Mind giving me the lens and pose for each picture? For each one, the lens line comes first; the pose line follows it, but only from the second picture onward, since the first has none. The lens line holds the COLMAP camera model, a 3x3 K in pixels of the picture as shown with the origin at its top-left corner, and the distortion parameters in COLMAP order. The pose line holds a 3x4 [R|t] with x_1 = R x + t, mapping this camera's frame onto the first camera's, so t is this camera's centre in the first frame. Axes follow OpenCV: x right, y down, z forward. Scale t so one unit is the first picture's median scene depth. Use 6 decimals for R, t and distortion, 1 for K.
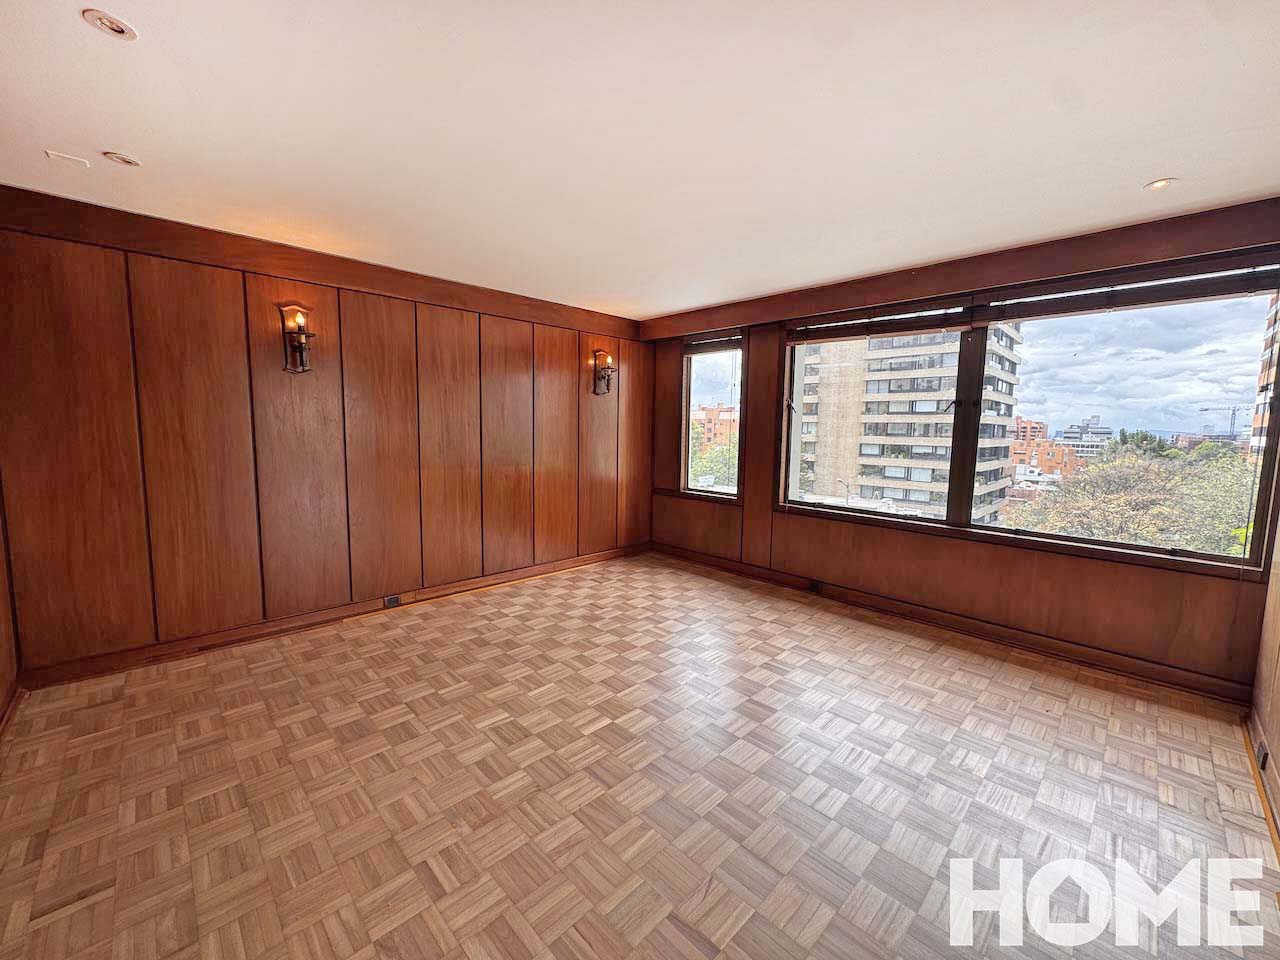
lens RADIAL K [[508.8, 0, 637.0], [0, 508.8, 481.1], [0, 0, 1]] dist [-0.000675, 0.000537]
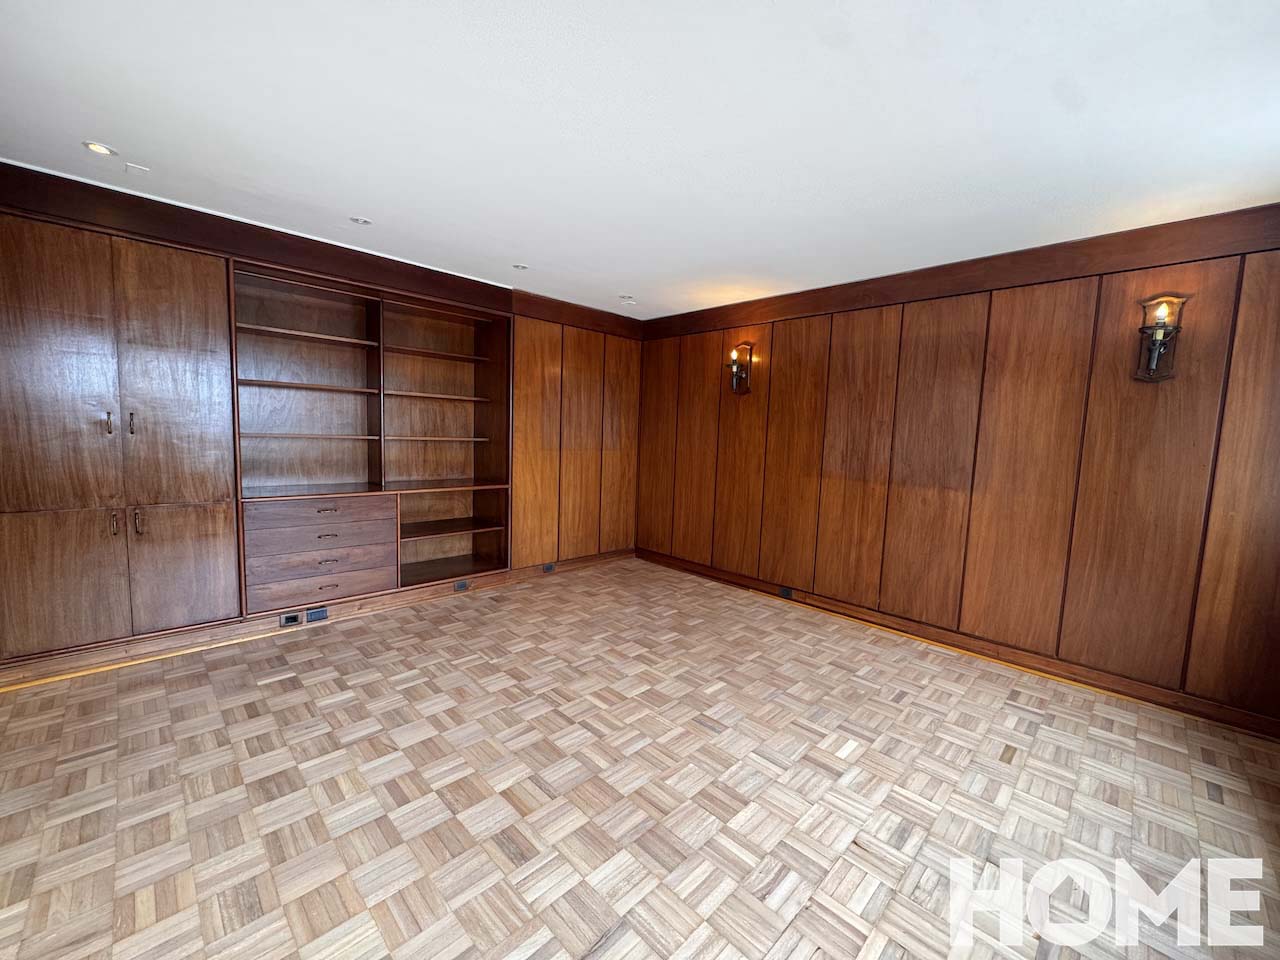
lens RADIAL K [[508.8, 0, 637.2], [0, 508.8, 477.3], [0, 0, 1]] dist [-0.000675, 0.000537]
pose [[0.010890, 0.073973, -0.997201, 0.554719], [-0.140033, 0.987545, 0.071727, -0.041463], [0.990087, 0.138860, 0.021113, 0.581057]]
